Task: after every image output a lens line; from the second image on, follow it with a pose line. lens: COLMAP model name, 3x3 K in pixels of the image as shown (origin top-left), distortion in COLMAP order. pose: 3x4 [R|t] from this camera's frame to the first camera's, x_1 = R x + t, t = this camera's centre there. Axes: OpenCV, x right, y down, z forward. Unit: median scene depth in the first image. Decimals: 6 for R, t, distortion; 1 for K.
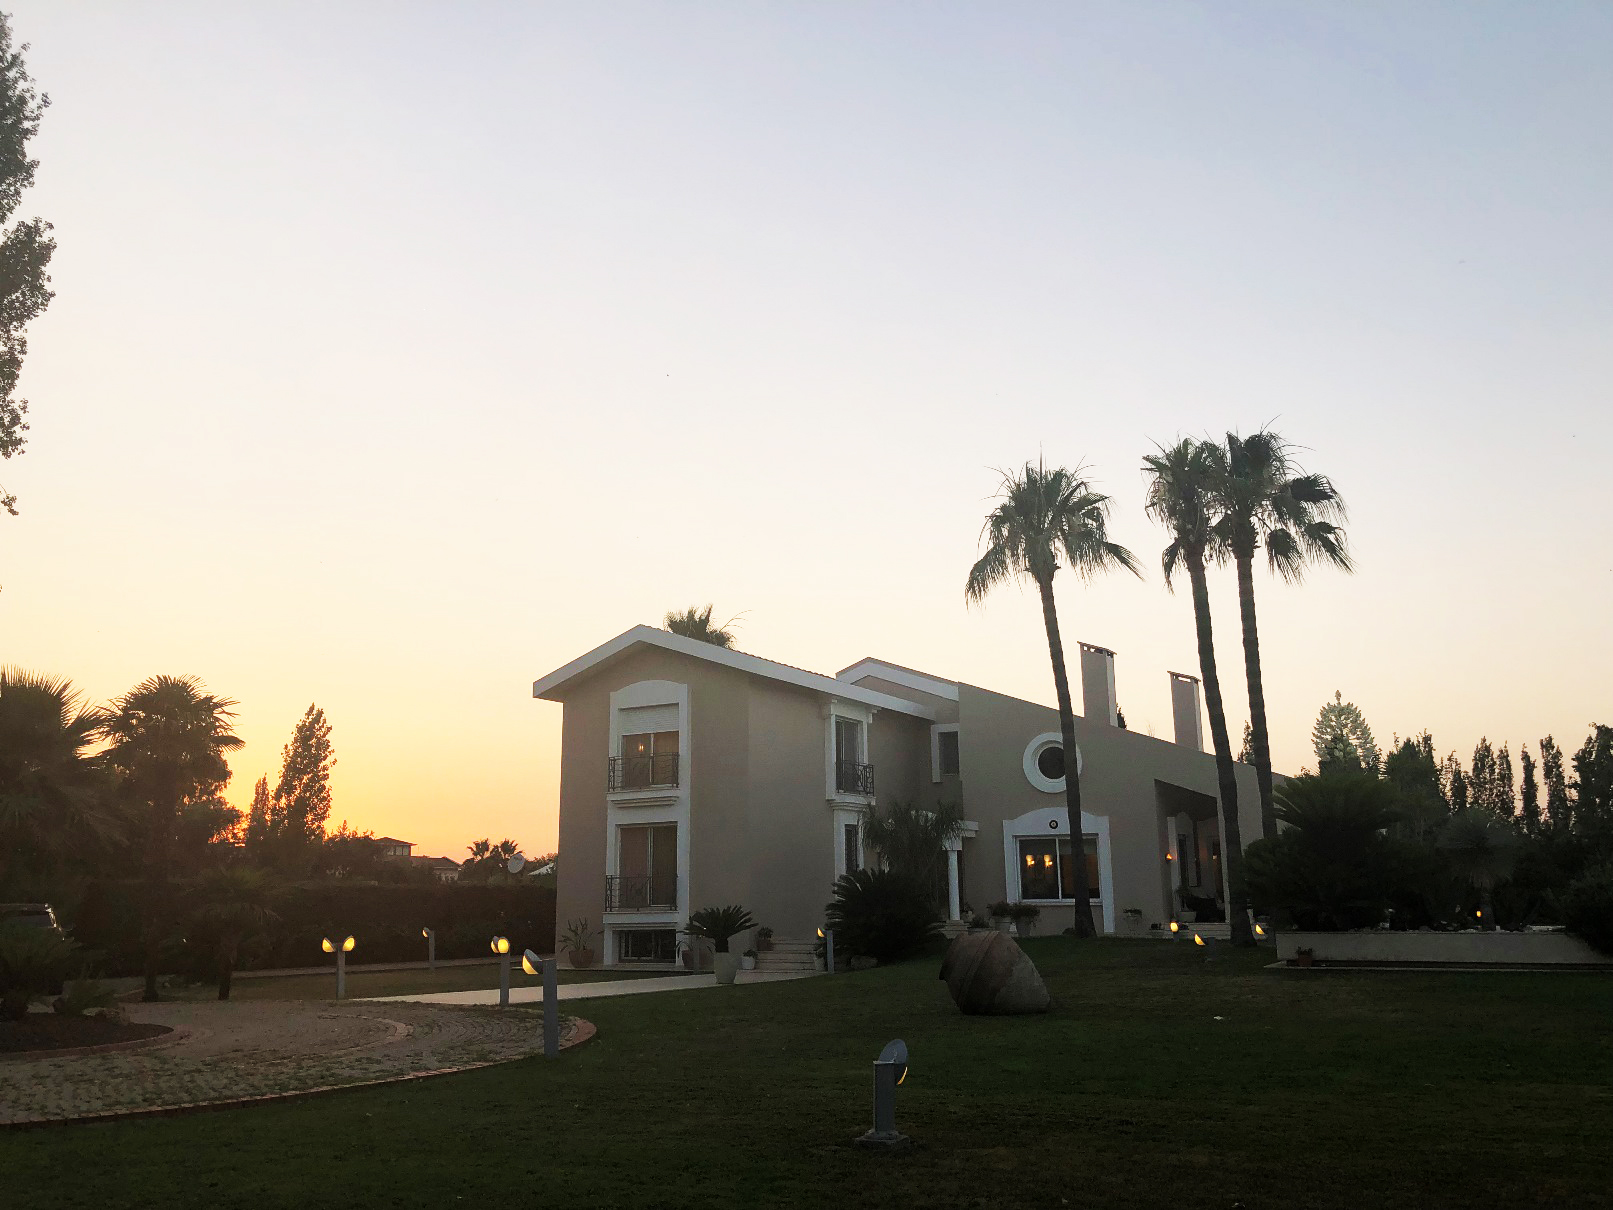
lens RADIAL K [[1338.9, 0, 805.9], [0, 1338.9, 613.7], [0, 0, 1]] dist [0.056410, -0.051470]
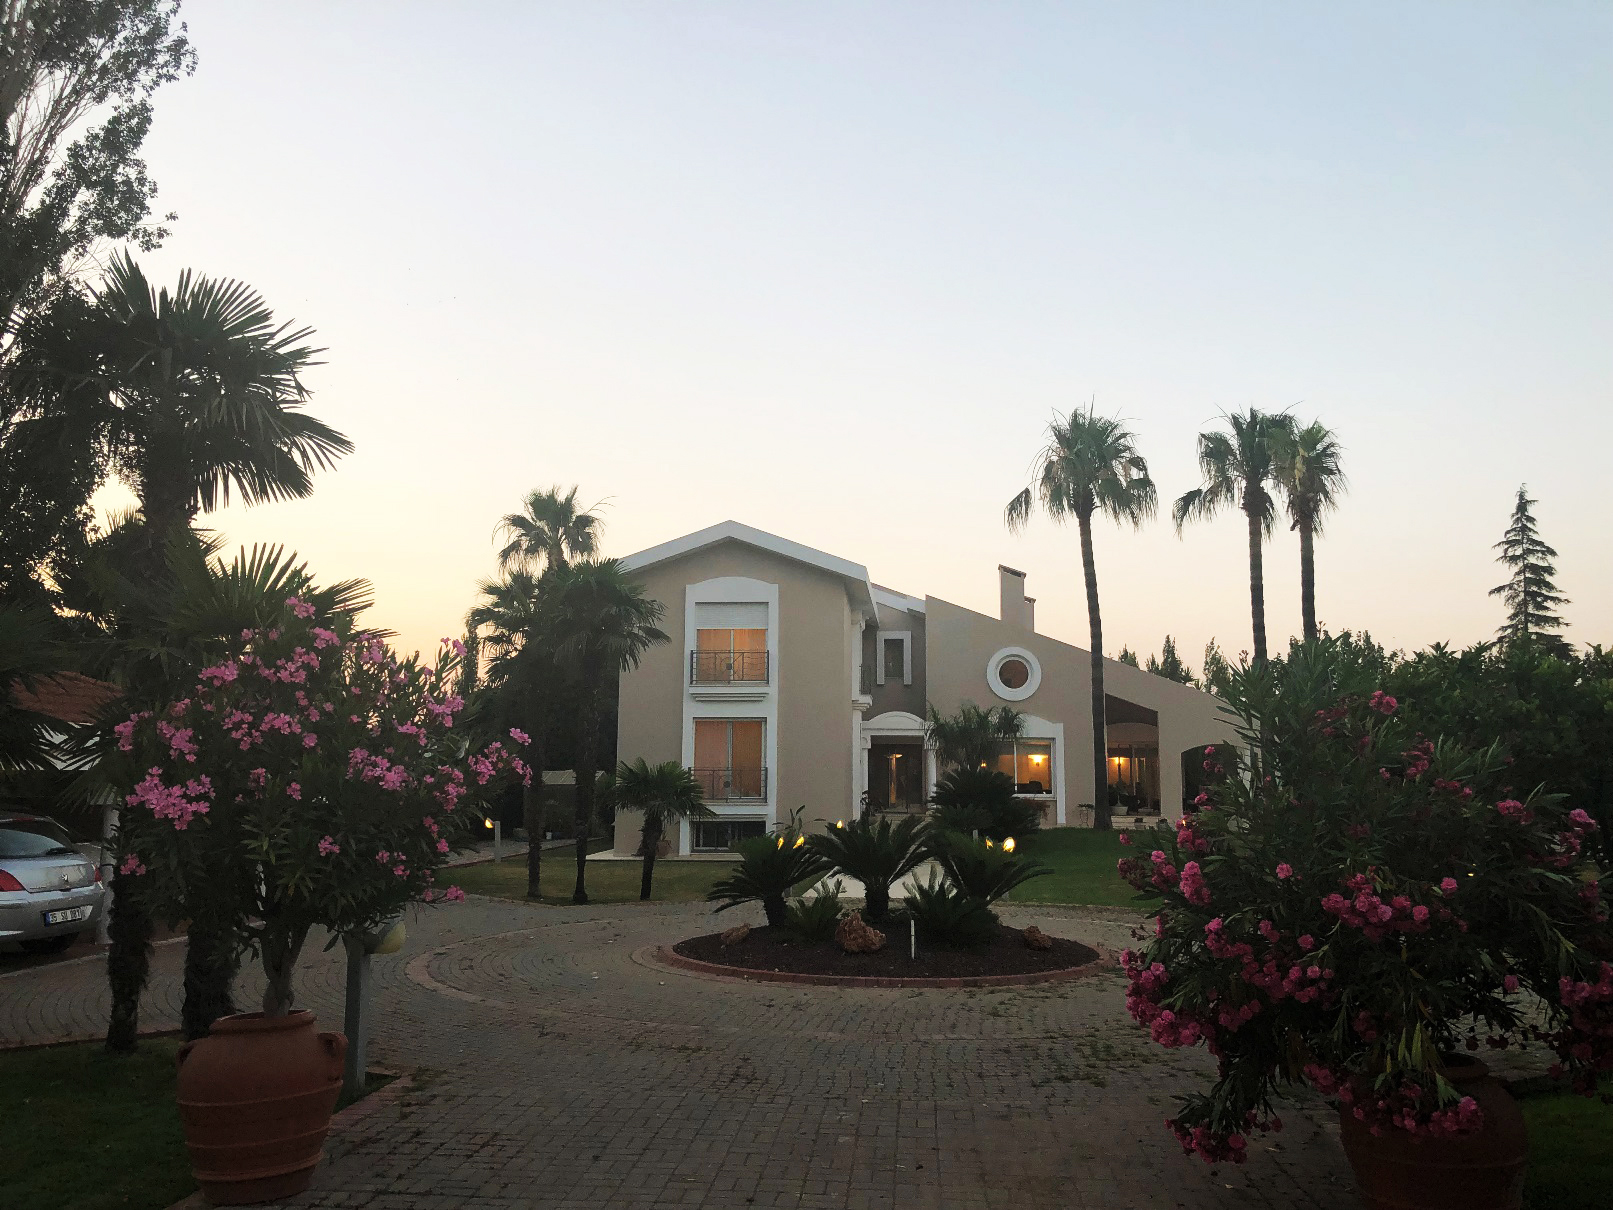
lens RADIAL K [[1338.9, 0, 802.8], [0, 1338.9, 589.2], [0, 0, 1]] dist [0.056410, -0.051470]
pose [[0.914789, 0.073836, 0.397126, -0.474899], [-0.100659, 0.993806, 0.047096, 0.006355], [-0.391189, -0.083057, 0.916555, 0.054583]]
